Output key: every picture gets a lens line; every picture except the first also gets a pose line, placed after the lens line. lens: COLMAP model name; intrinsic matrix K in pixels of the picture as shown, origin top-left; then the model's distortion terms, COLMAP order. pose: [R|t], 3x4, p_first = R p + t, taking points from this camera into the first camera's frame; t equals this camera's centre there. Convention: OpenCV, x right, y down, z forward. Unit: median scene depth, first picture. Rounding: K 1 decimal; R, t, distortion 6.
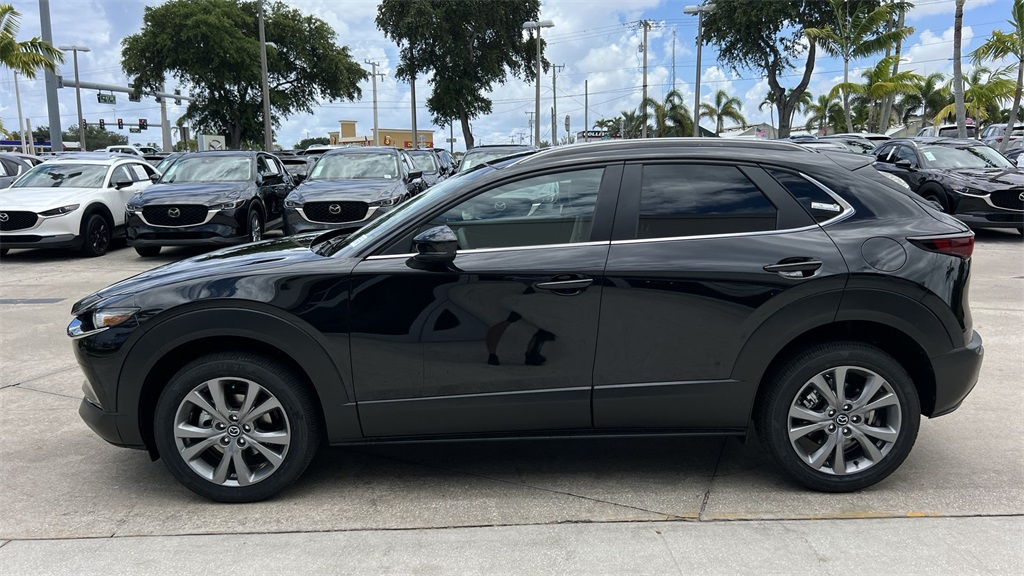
lens RADIAL K [[774.3, 0, 512.3], [0, 774.3, 291.5], [0, 0, 1]] dist [0.027275, -0.017179]
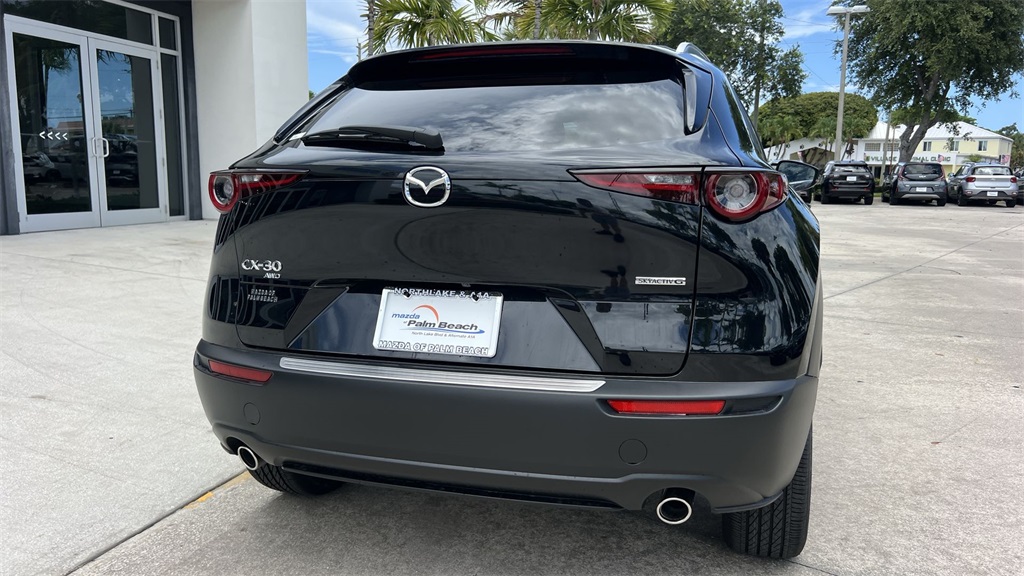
lens RADIAL K [[774.3, 0, 512.3], [0, 774.3, 291.5], [0, 0, 1]] dist [0.027275, -0.017179]
pose [[-0.301511, 0.141211, -0.942948, 0.305474], [-0.168833, 0.965437, 0.198563, -0.039664], [0.938396, 0.219069, -0.267249, 0.385025]]
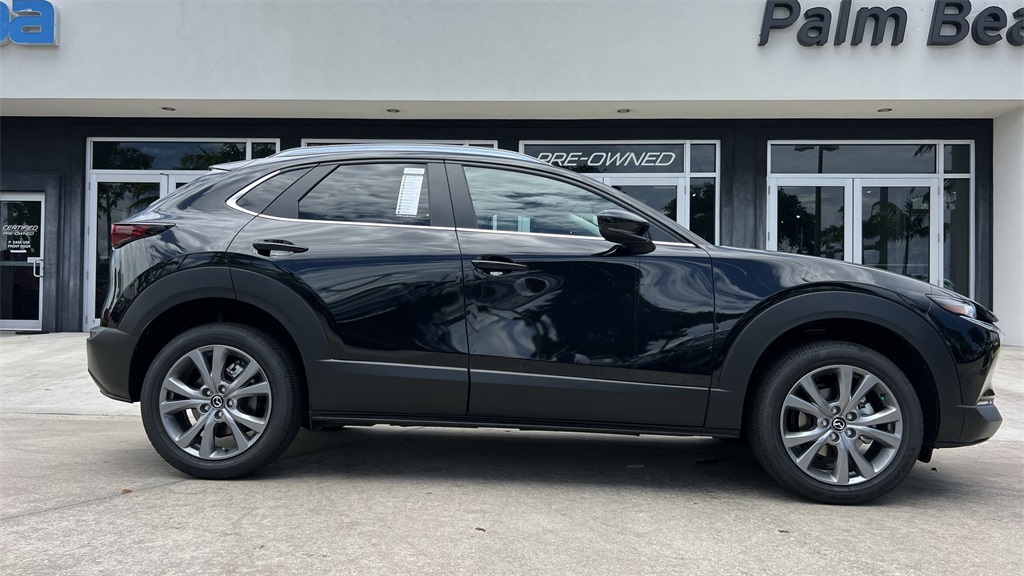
lens RADIAL K [[777.3, 0, 509.5], [0, 777.3, 290.6], [0, 0, 1]] dist [0.025569, -0.010606]
pose [[-0.998163, -0.007971, 0.060055, -0.003214], [0.000463, 0.990272, 0.139142, -0.056396], [-0.060580, 0.138914, -0.988450, 0.663878]]
